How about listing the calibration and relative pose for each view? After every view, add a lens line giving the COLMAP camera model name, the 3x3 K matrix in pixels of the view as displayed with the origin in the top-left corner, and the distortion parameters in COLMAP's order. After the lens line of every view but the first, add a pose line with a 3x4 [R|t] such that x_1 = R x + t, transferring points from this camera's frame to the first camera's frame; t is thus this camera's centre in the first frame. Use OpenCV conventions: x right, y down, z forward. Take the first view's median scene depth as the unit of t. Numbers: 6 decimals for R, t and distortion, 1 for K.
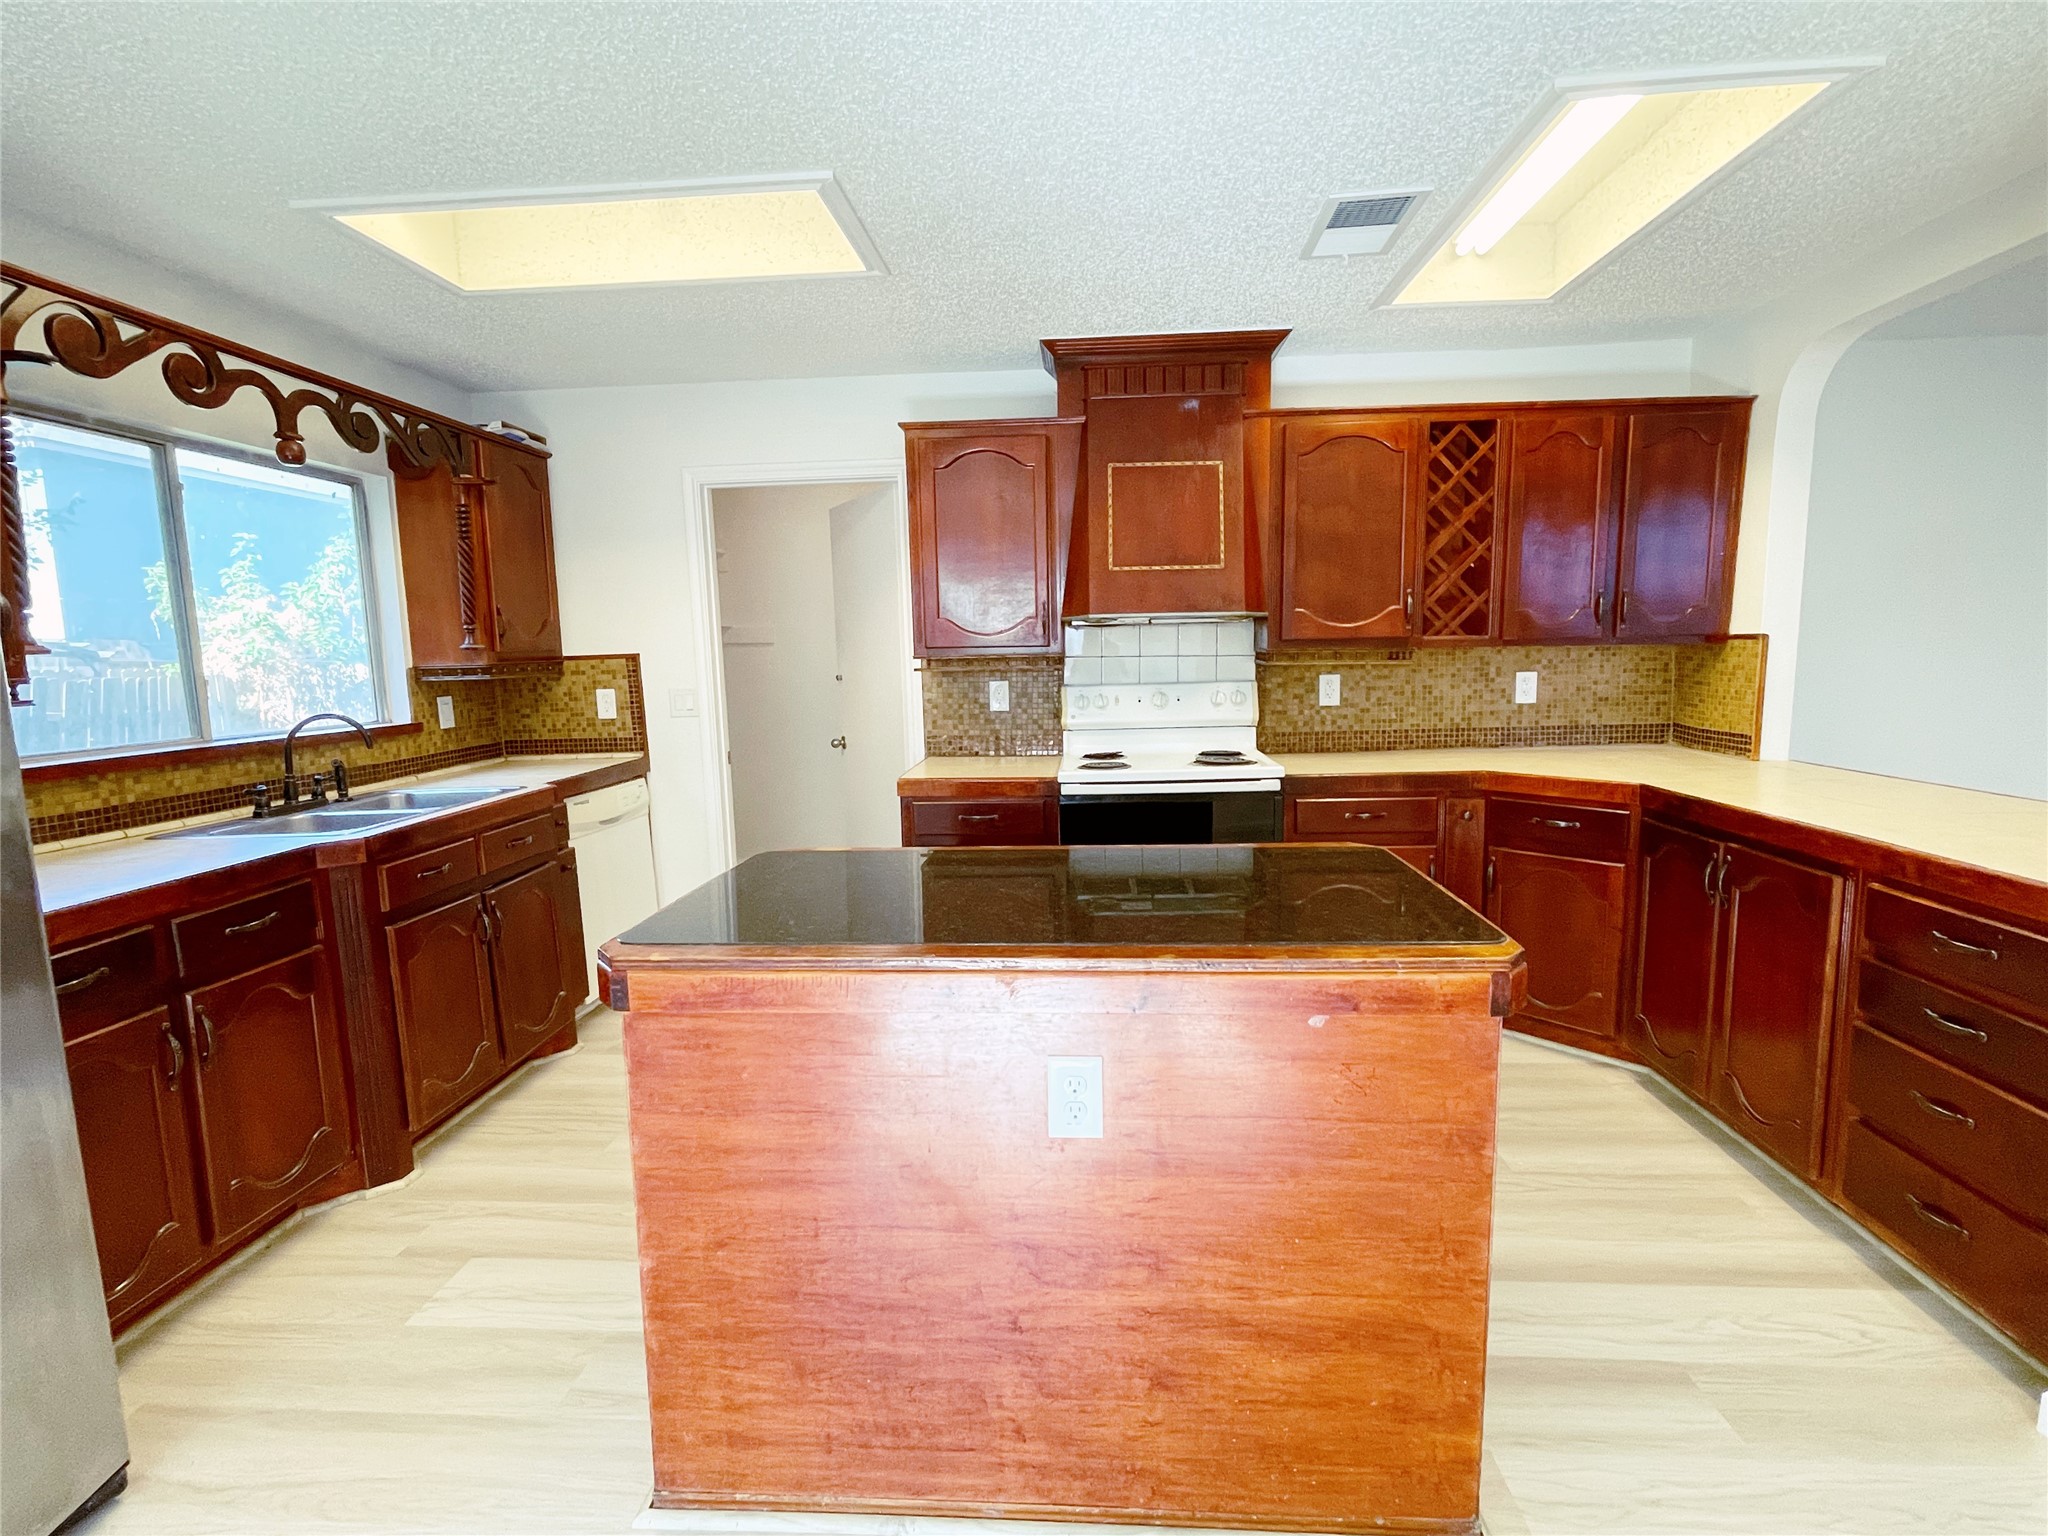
lens RADIAL K [[961.8, 0, 1024.0], [0, 961.8, 768.0], [0, 0, 1]] dist [0.001567, -0.000591]
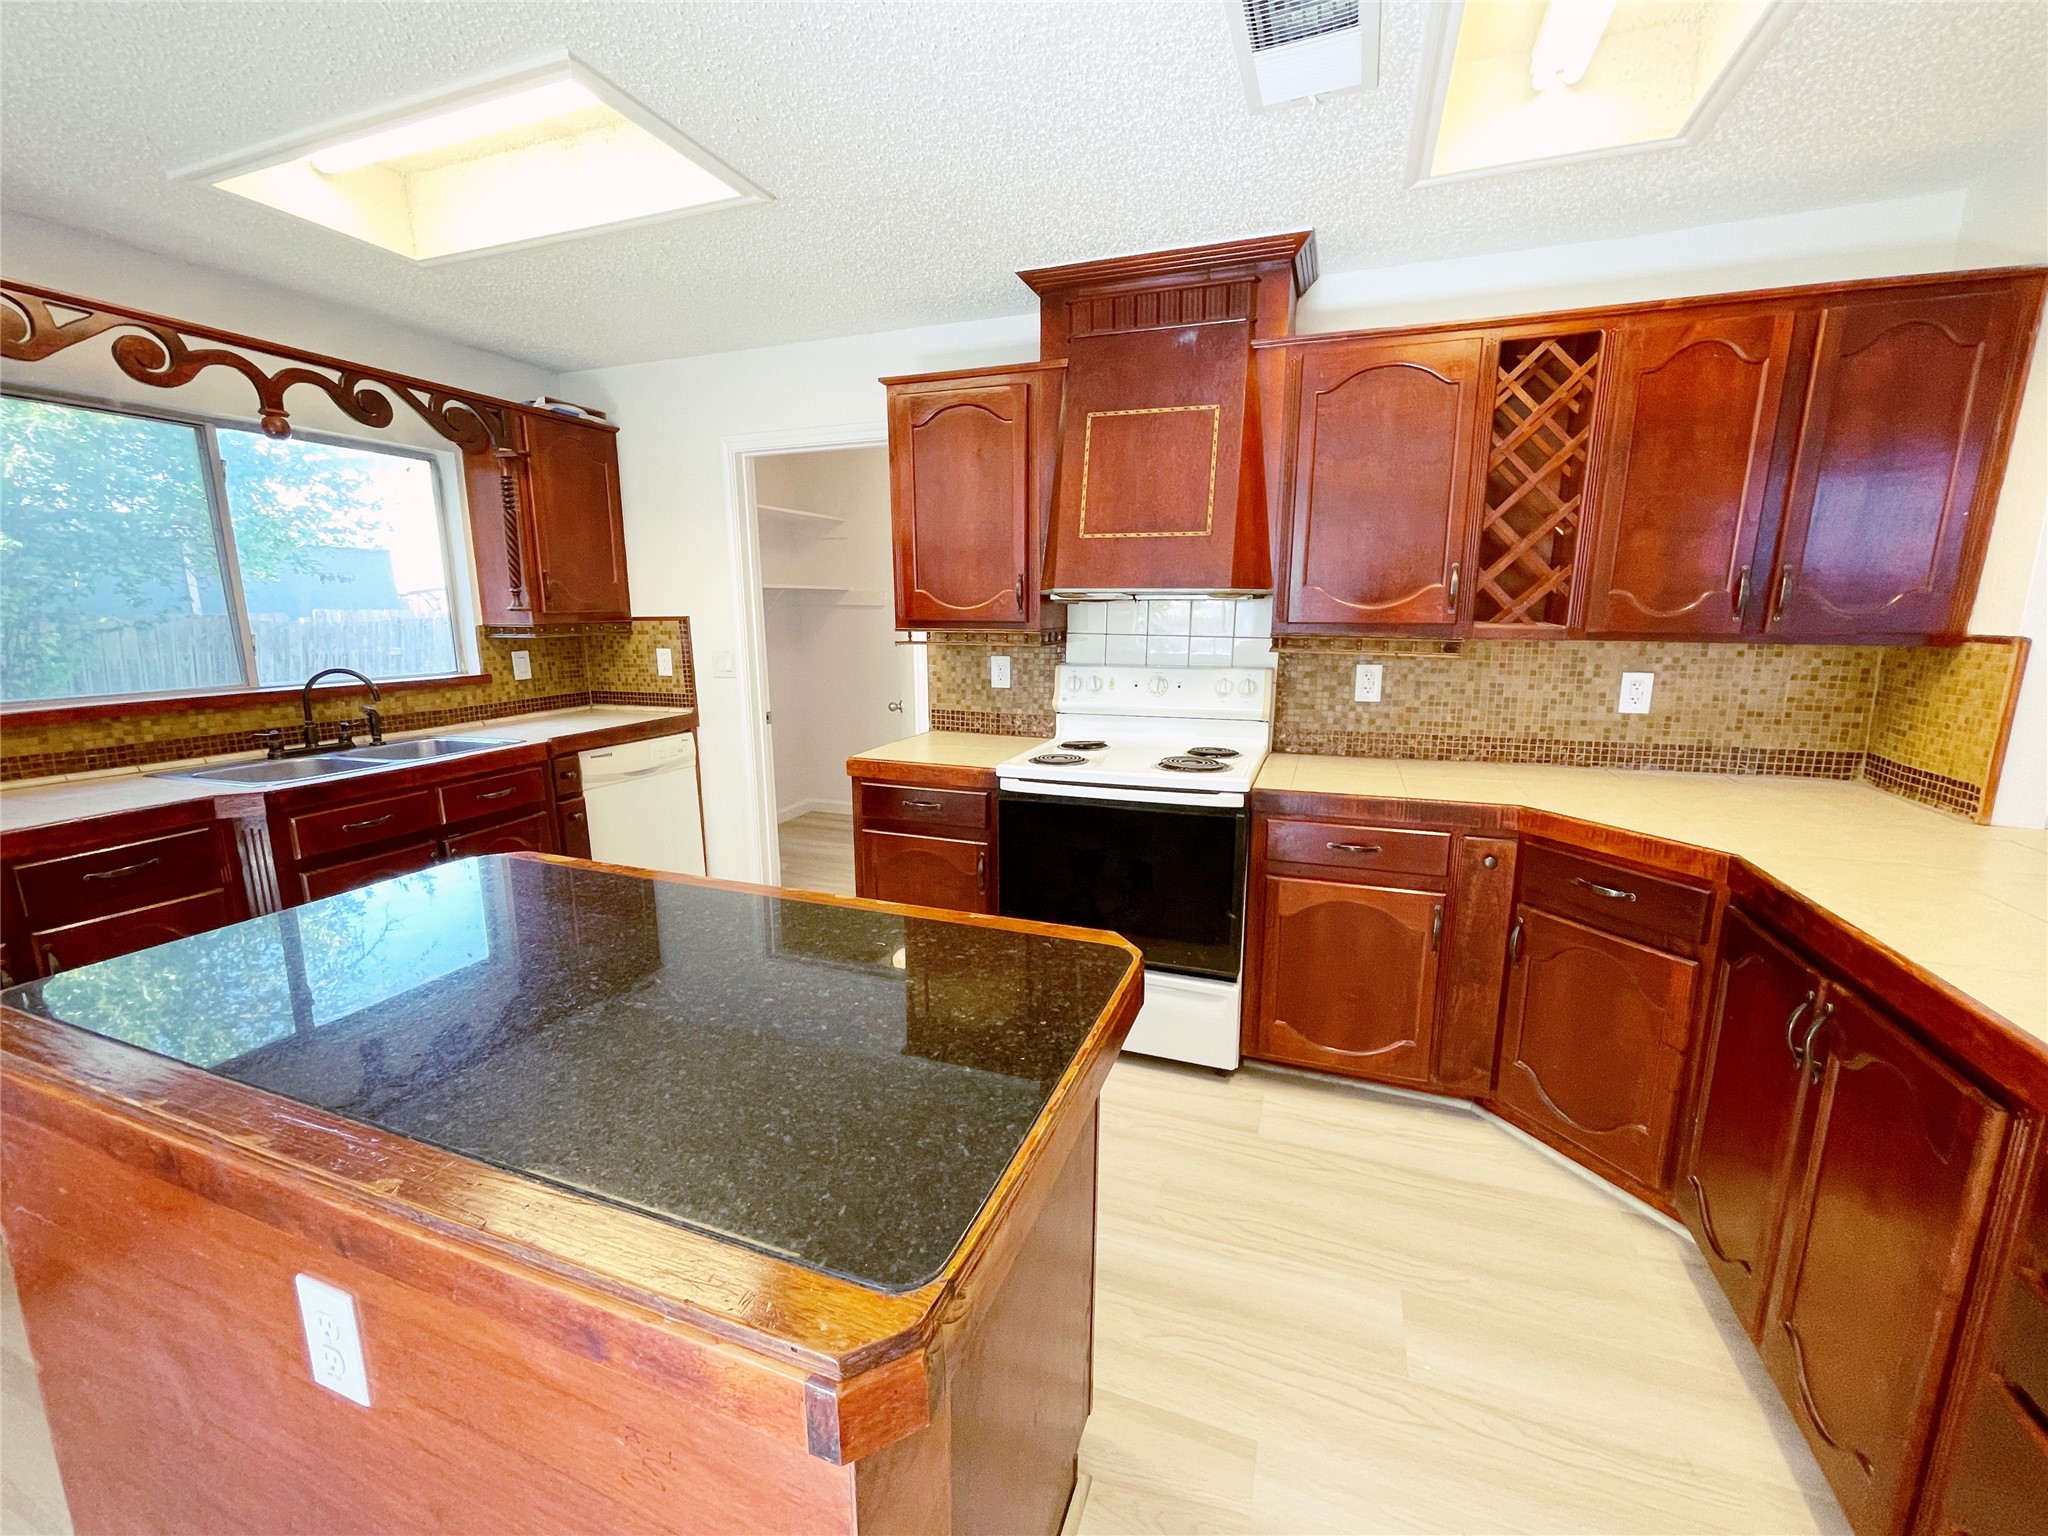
lens RADIAL K [[829.7, 0, 1025.4], [0, 829.7, 762.0], [0, 0, 1]] dist [-0.000334, 0.000603]
pose [[0.958311, 0.075122, -0.275674, 0.257660], [-0.057455, 0.995776, 0.071623, -0.051642], [0.279890, -0.052798, 0.958579, 0.241275]]
